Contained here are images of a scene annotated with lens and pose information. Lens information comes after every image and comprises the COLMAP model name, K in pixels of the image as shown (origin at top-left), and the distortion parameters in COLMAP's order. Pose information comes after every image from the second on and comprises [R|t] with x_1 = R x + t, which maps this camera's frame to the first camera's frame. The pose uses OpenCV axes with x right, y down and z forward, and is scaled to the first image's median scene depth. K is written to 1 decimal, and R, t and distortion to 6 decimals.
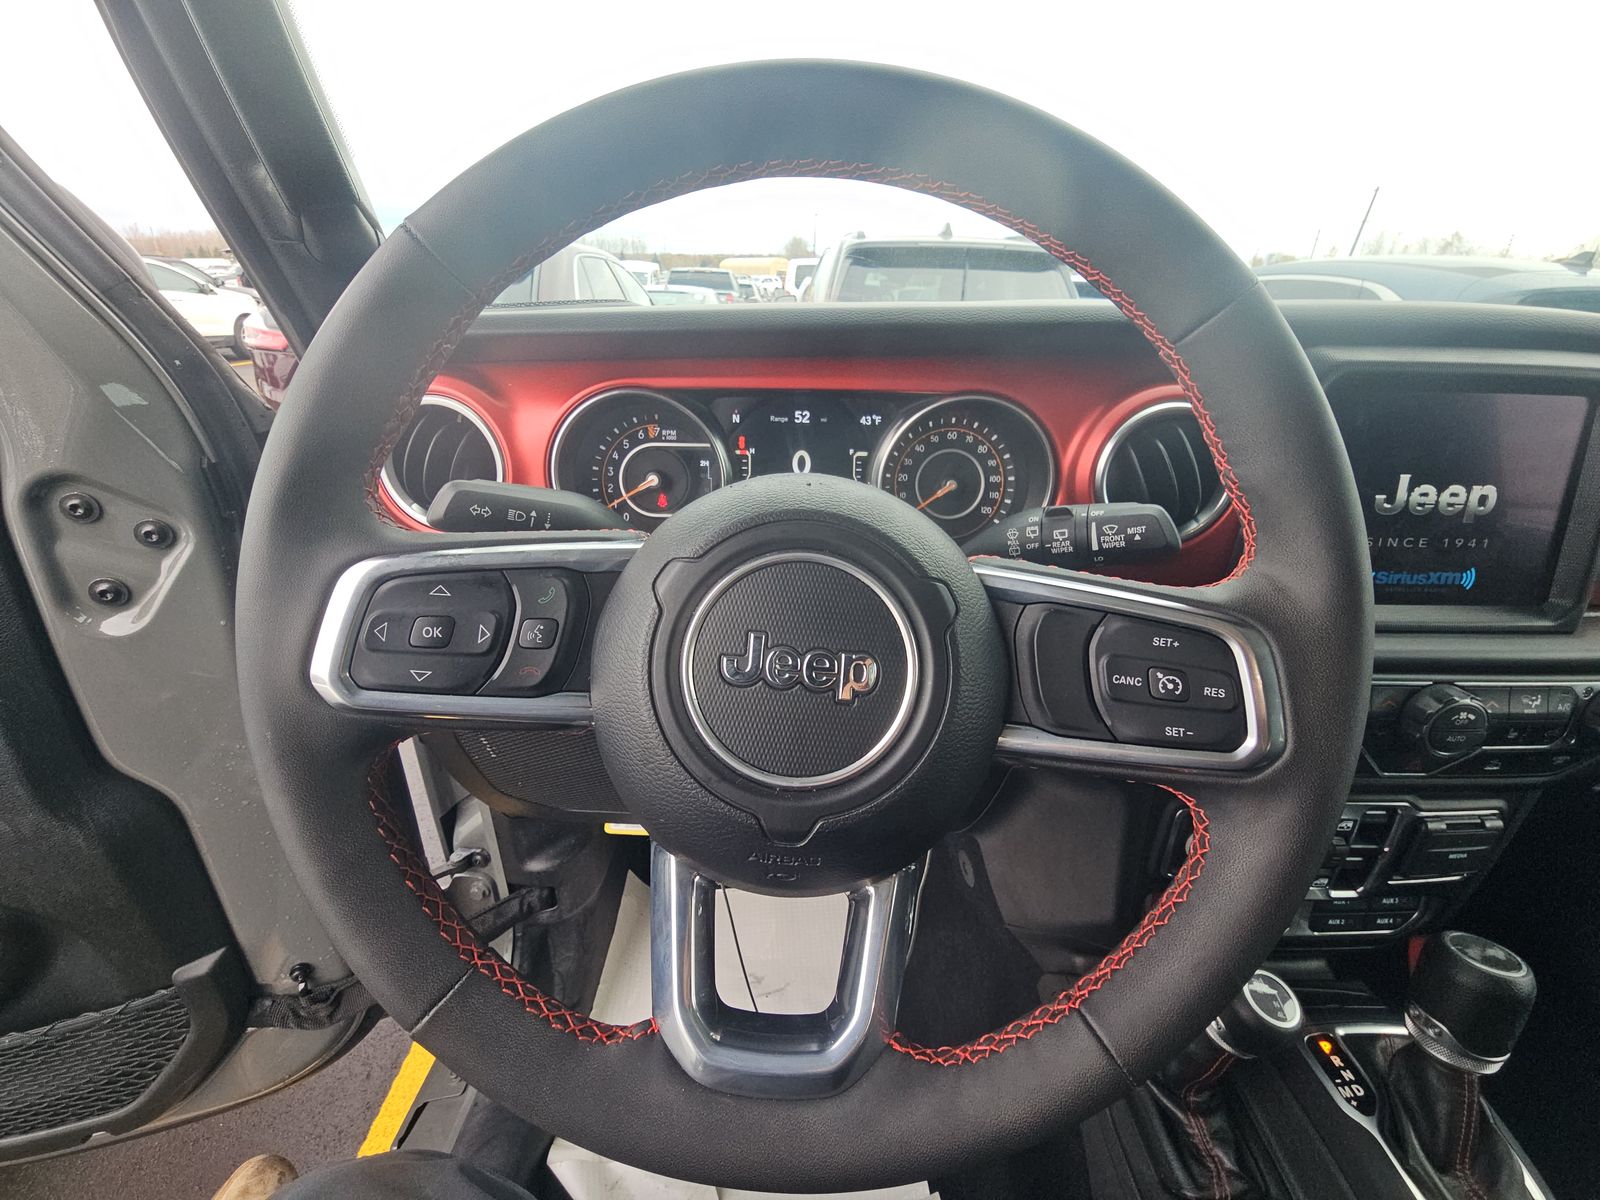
lens RADIAL K [[644.2, 0, 795.0], [0, 644.2, 603.0], [0, 0, 1]] dist [0.008718, -0.007265]
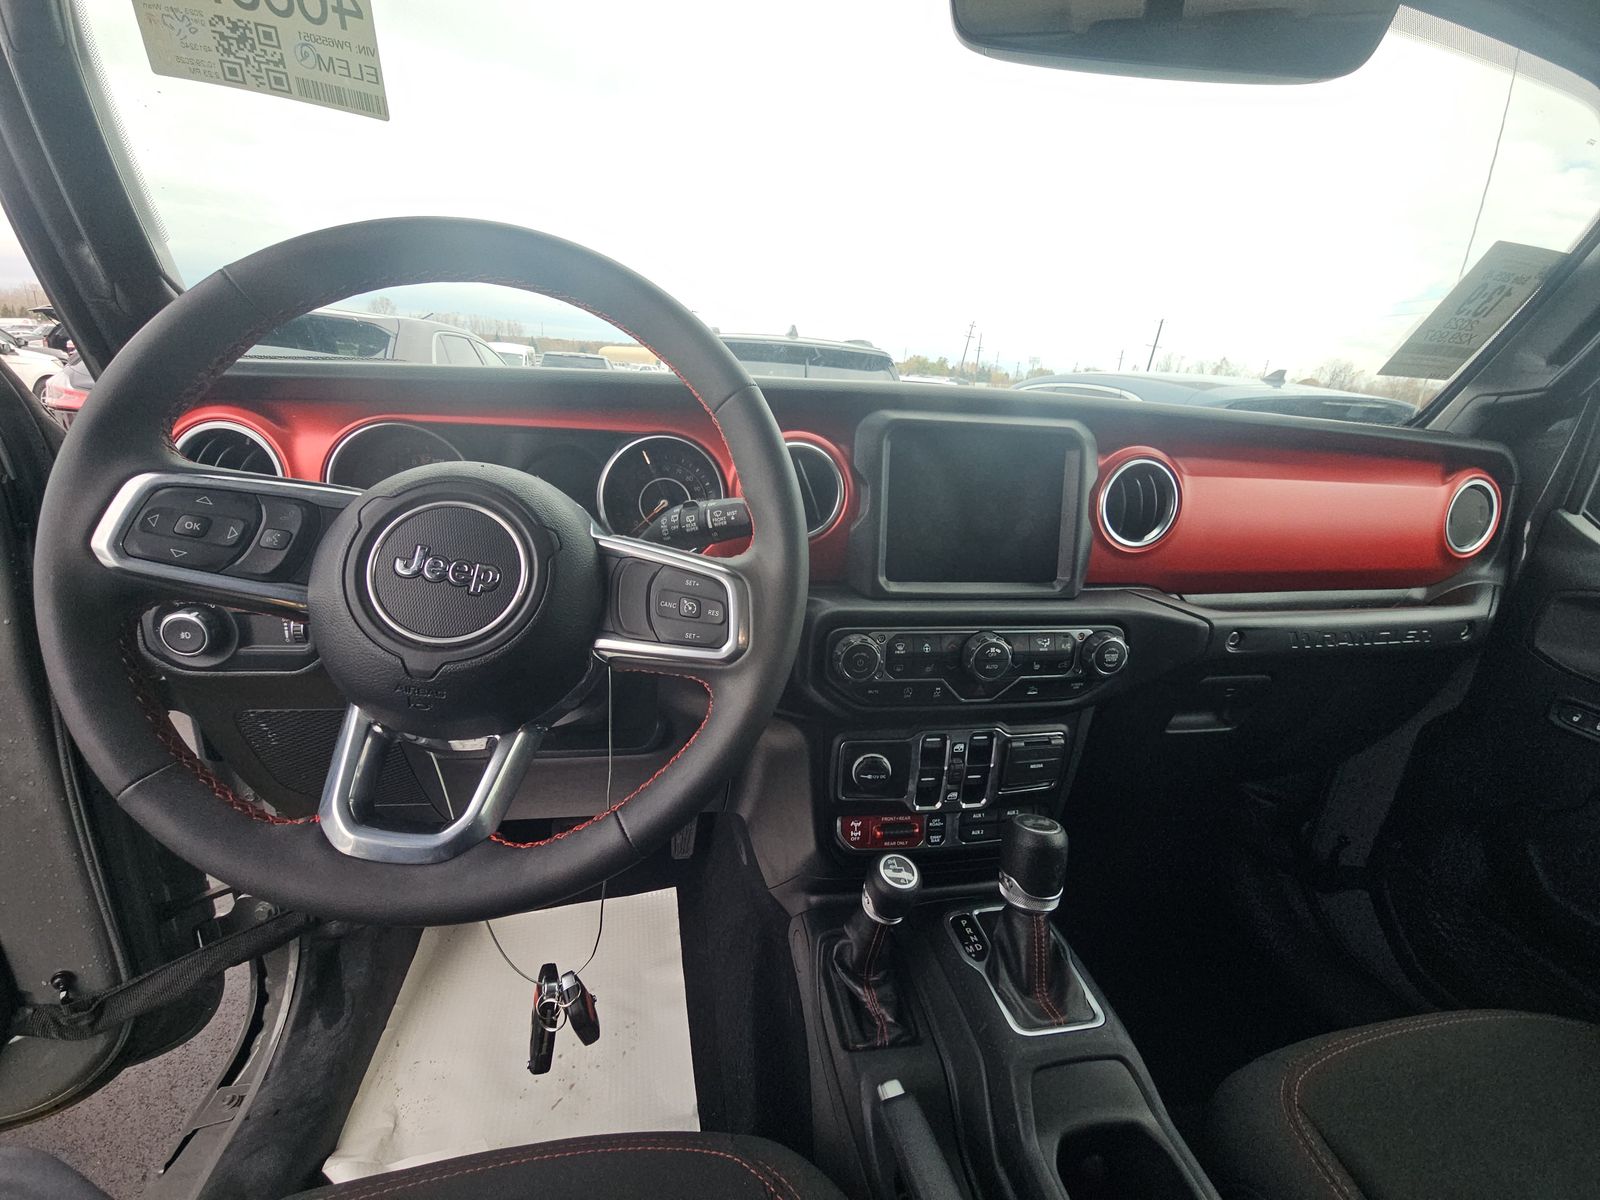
lens RADIAL K [[647.8, 0, 794.2], [0, 647.8, 604.7], [0, 0, 1]] dist [0.000783, -0.007104]
pose [[0.984269, -0.014711, 0.176065, 0.277773], [0.035591, 0.992608, -0.116028, 0.197137], [-0.173057, 0.120469, 0.977517, -0.344900]]
